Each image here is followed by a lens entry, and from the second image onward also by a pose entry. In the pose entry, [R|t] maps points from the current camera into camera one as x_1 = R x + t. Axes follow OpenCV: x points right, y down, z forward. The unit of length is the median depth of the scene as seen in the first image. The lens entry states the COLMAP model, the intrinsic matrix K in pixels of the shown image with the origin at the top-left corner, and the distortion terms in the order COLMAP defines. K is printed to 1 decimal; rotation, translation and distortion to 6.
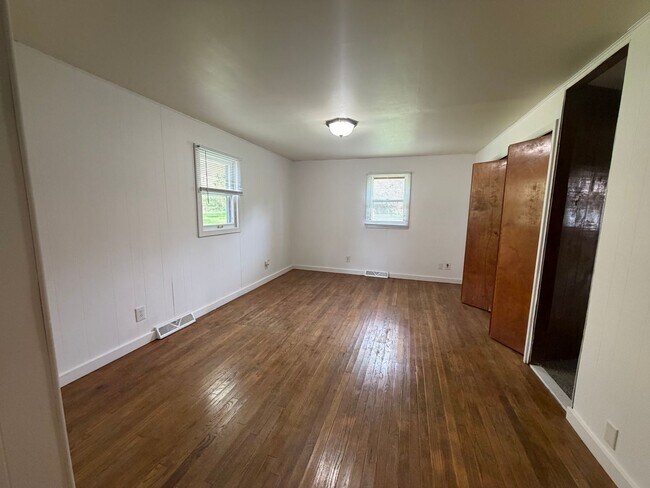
lens RADIAL K [[258.9, 0, 325.6], [0, 258.9, 244.3], [0, 0, 1]] dist [0.001149, -0.000562]
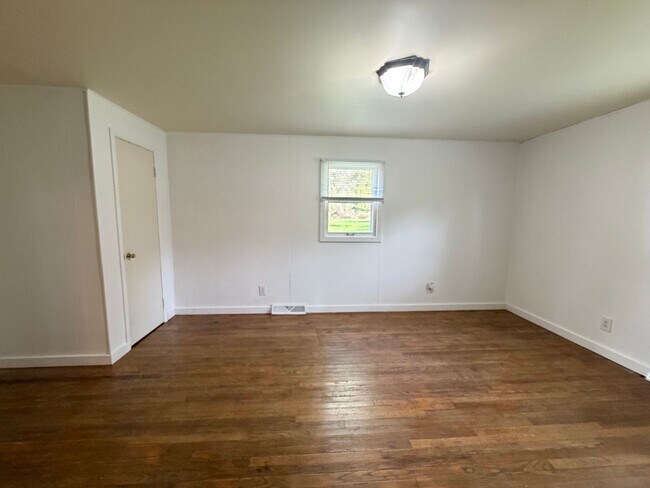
lens RADIAL K [[258.9, 0, 326.8], [0, 258.9, 244.6], [0, 0, 1]] dist [0.001149, -0.000562]
pose [[0.361890, 0.090043, -0.927862, 0.510694], [-0.128792, 0.990609, 0.045899, -0.064796], [0.923281, 0.102891, 0.370088, 0.567964]]
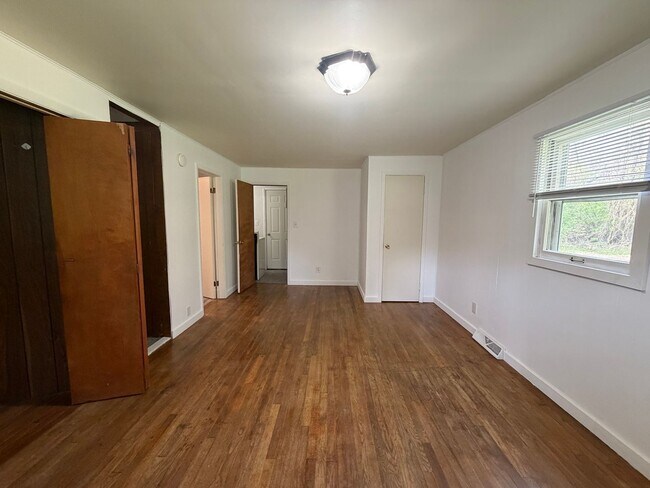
lens RADIAL K [[258.9, 0, 326.0], [0, 258.9, 243.3], [0, 0, 1]] dist [0.001149, -0.000562]
pose [[-0.958489, 0.001691, -0.285124, 0.231180], [-0.064013, 0.973179, 0.220963, -0.189189], [0.277850, 0.230043, -0.932673, 1.381998]]
